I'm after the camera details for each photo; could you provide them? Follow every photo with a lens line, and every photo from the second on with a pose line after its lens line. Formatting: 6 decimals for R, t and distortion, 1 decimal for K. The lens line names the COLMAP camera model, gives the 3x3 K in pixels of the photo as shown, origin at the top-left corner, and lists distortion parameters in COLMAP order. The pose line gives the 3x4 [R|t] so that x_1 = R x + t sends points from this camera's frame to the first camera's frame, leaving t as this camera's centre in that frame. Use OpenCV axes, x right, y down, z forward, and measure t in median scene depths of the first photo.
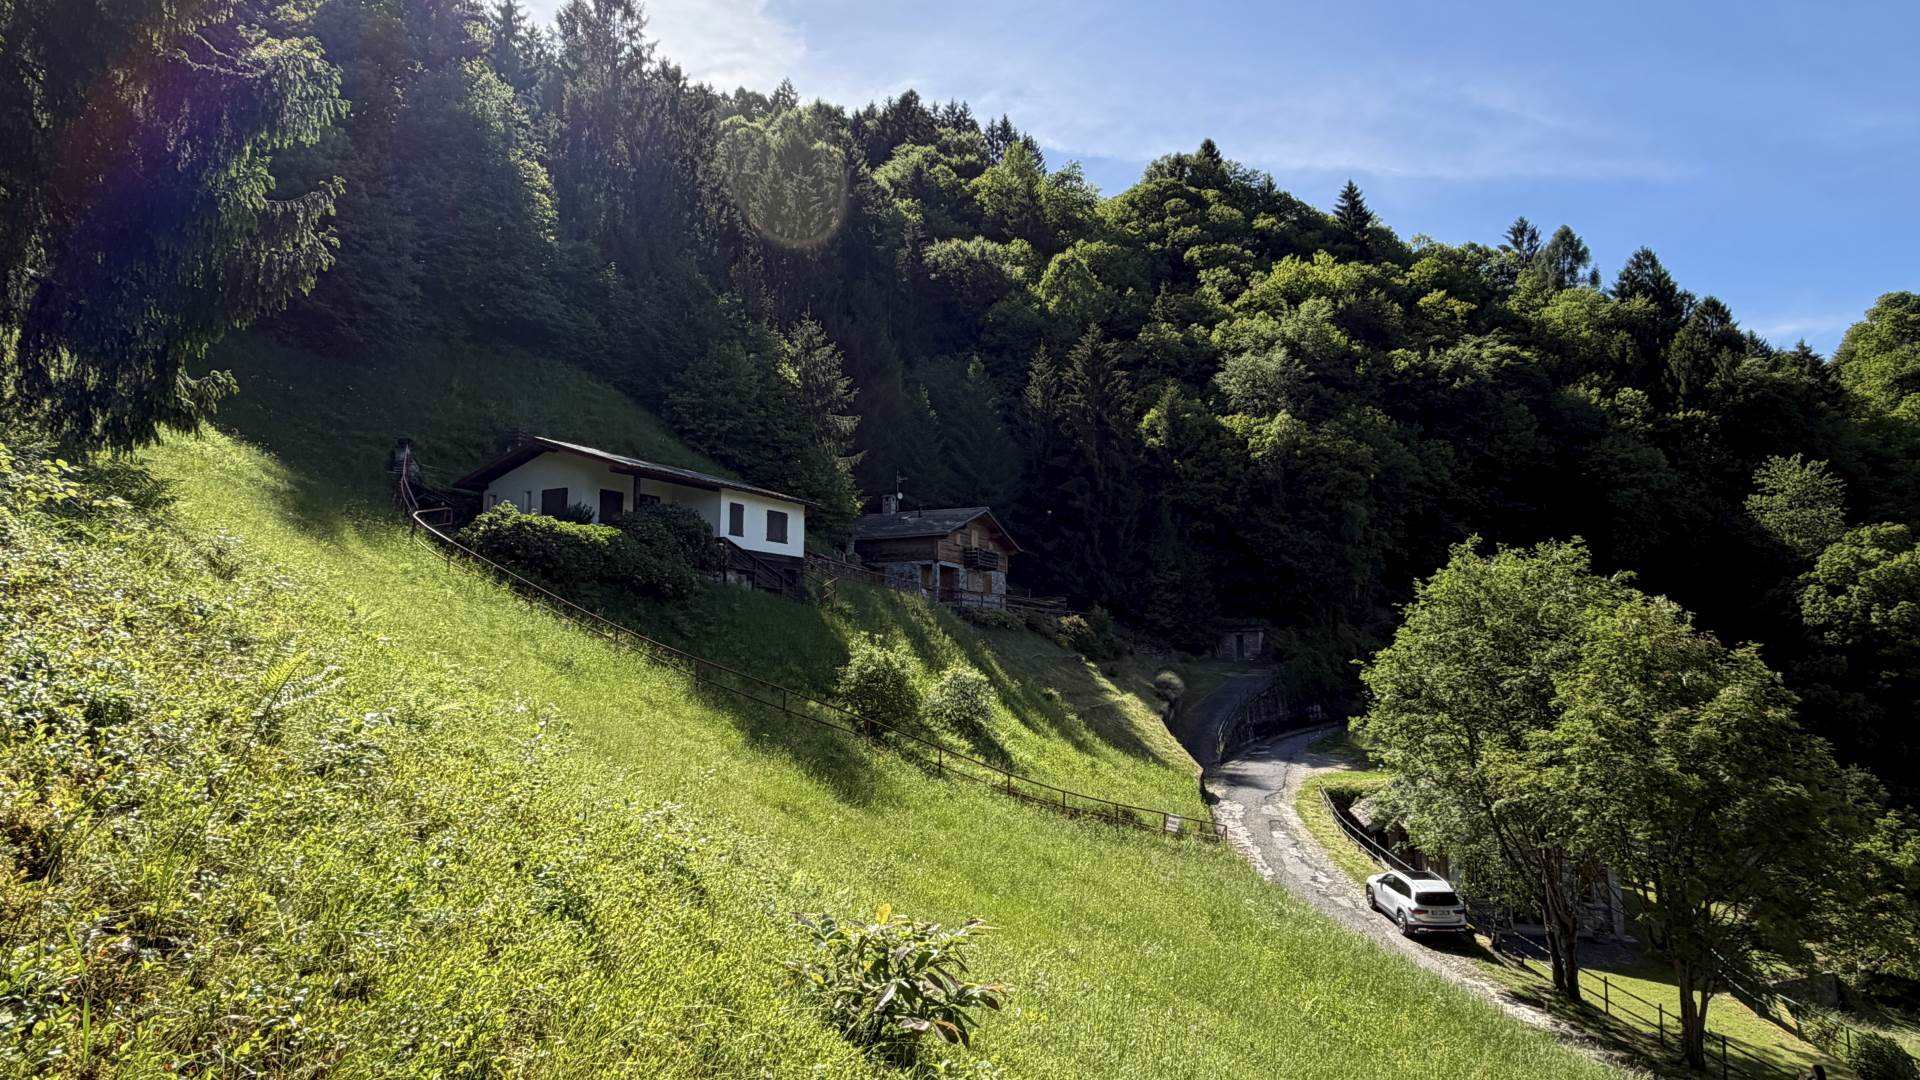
lens RADIAL K [[1074.5, 0, 958.5], [0, 1074.5, 542.6], [0, 0, 1]] dist [-0.003613, 0.000052]
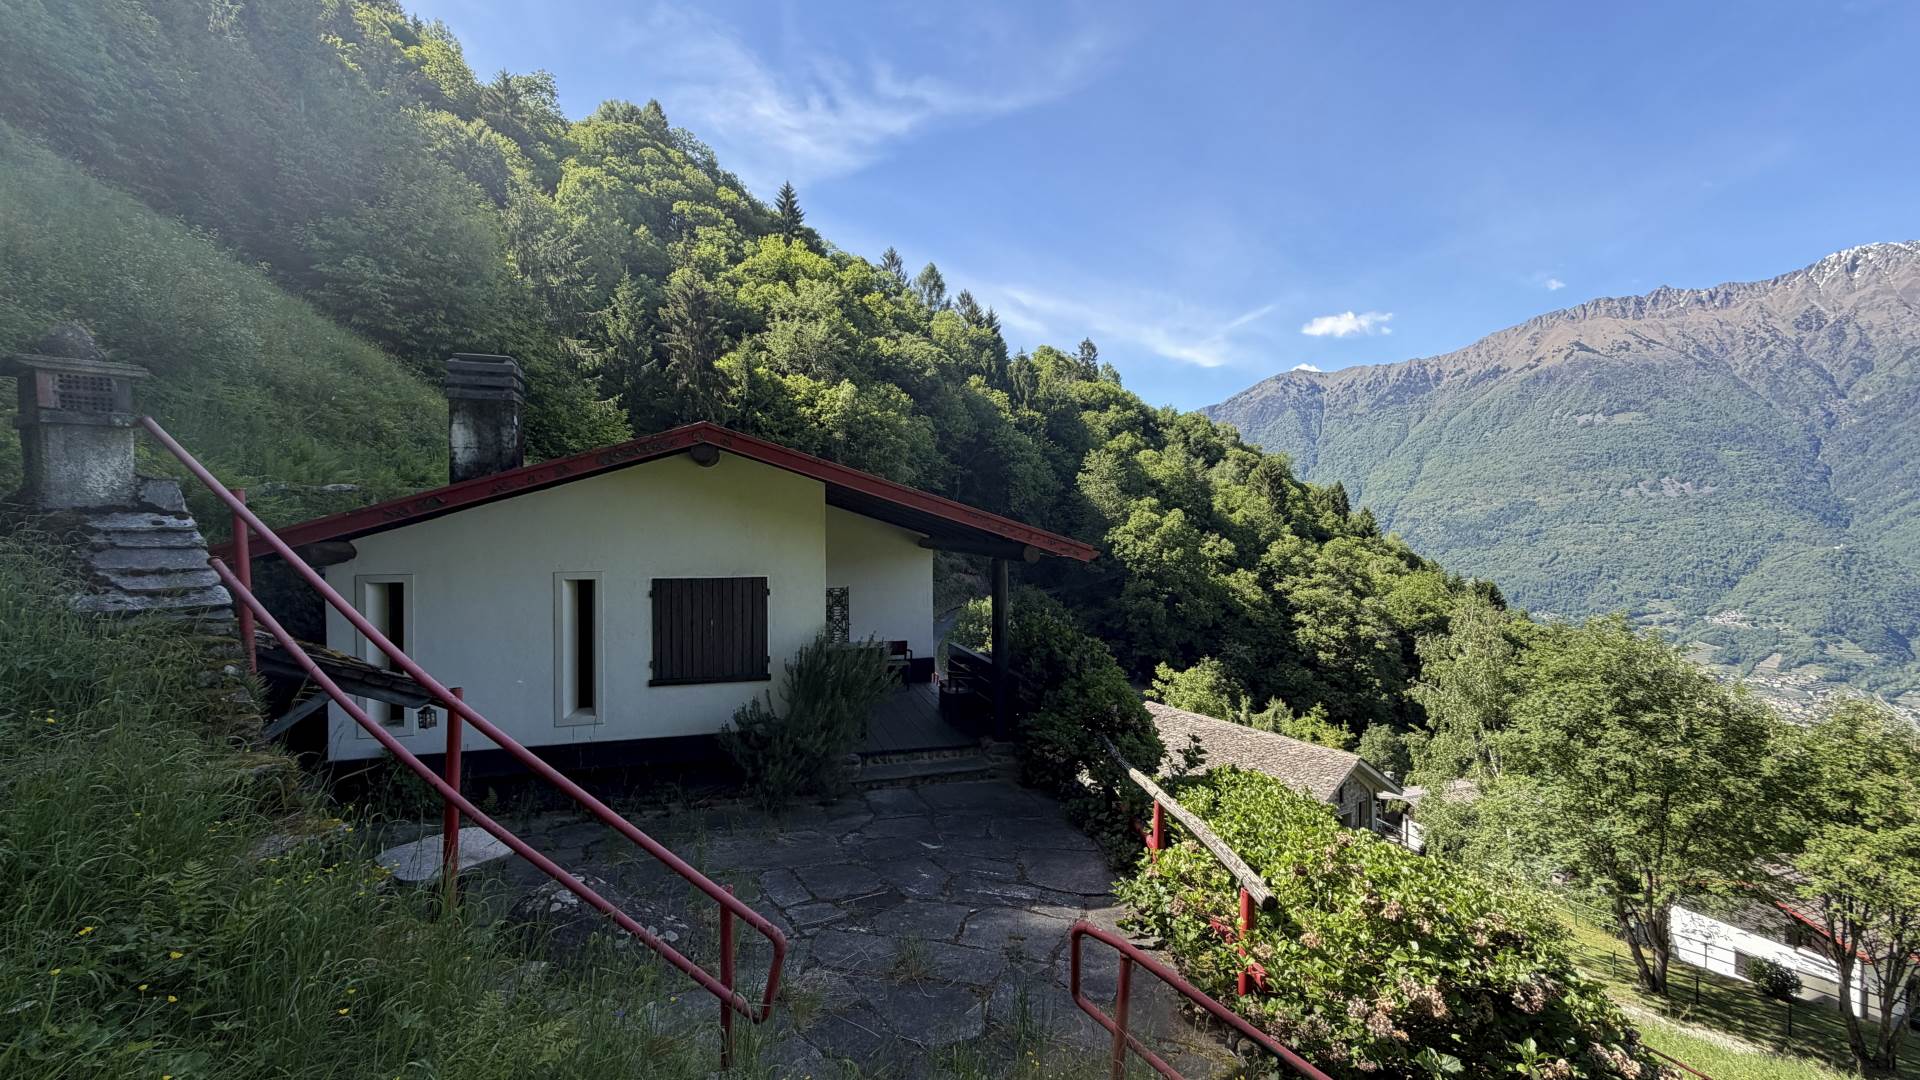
lens RADIAL K [[766.1, 0, 953.5], [0, 766.1, 542.2], [0, 0, 1]] dist [0.002594, 0.000194]
pose [[0.713910, -0.012646, 0.700124, -0.178400], [-0.074076, 0.992863, 0.093468, -0.031473], [-0.696309, -0.118590, 0.707878, 0.283154]]
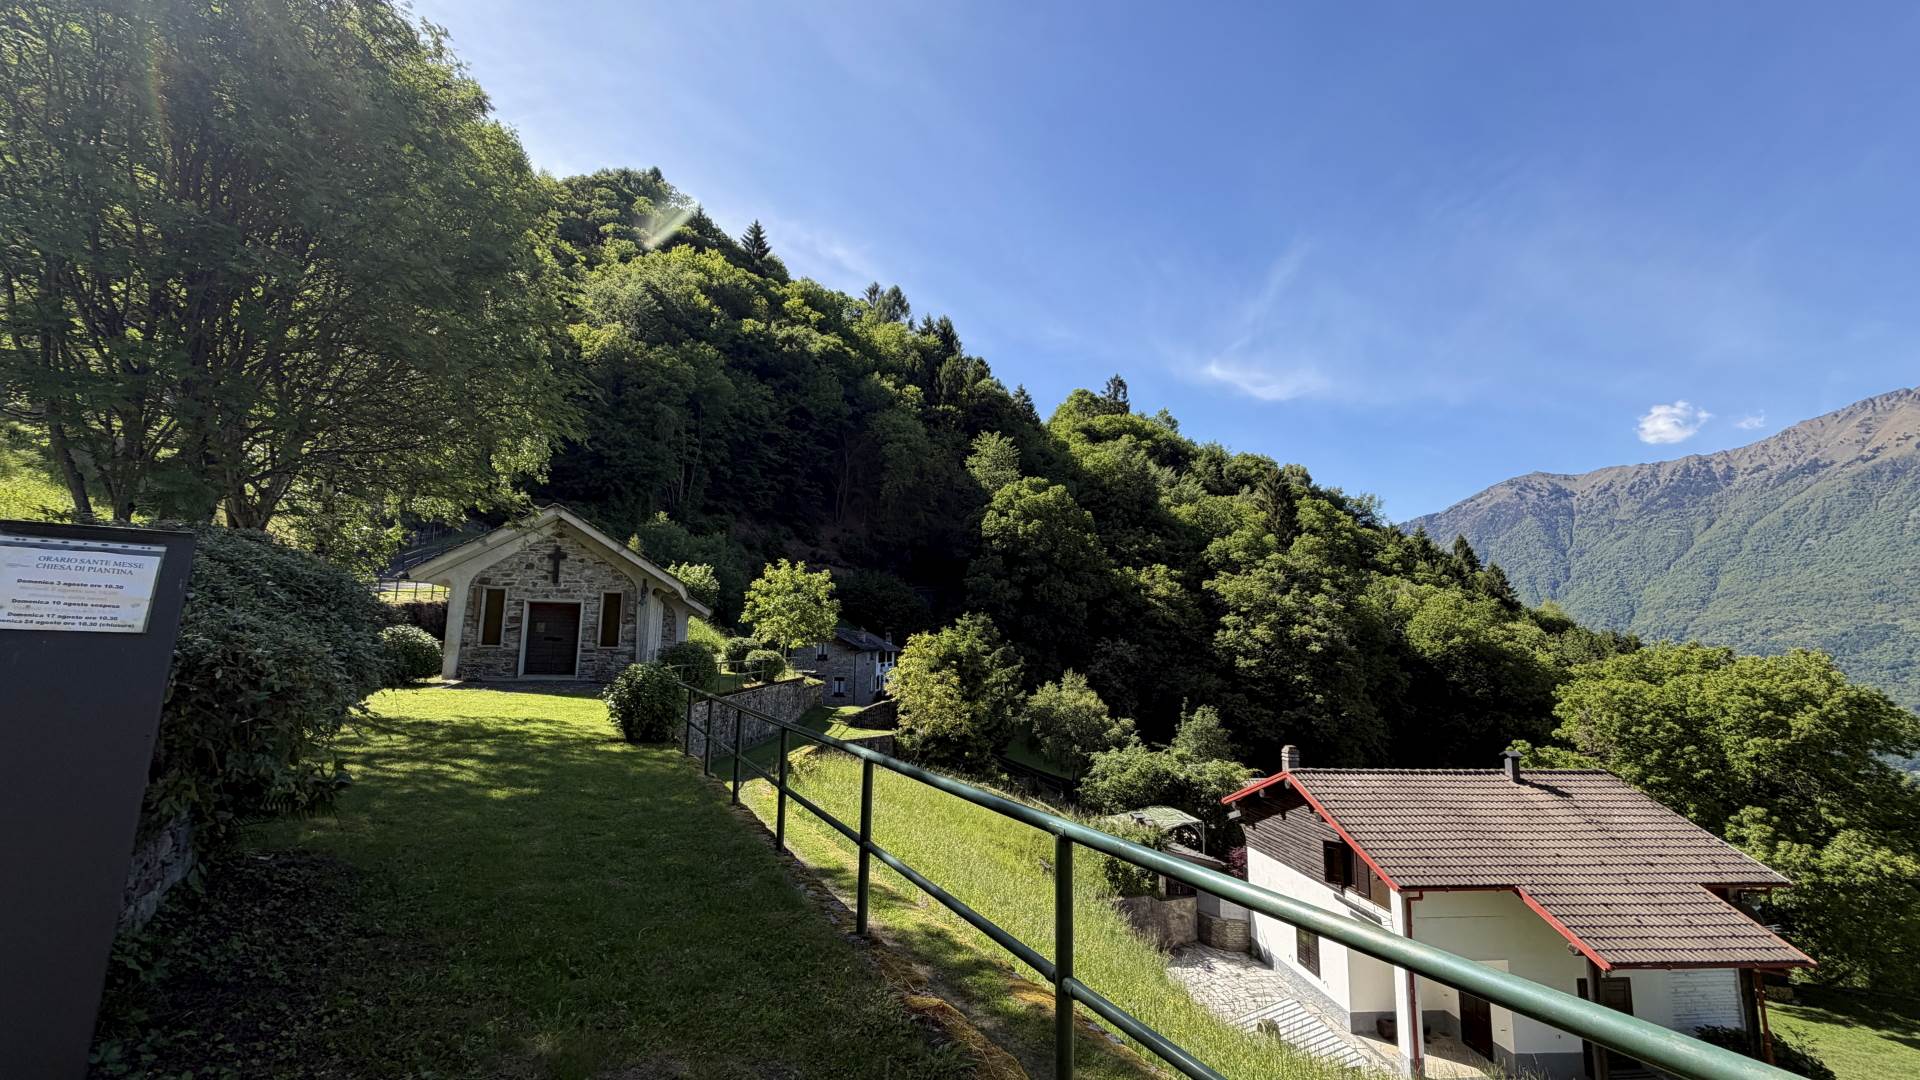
lens RADIAL K [[766.1, 0, 954.7], [0, 766.1, 544.3], [0, 0, 1]] dist [0.002594, 0.000194]
pose [[0.859613, 0.083454, 0.504084, 0.199678], [-0.074206, 0.996502, -0.038434, 0.101769], [-0.505528, -0.004368, 0.862799, 0.120081]]
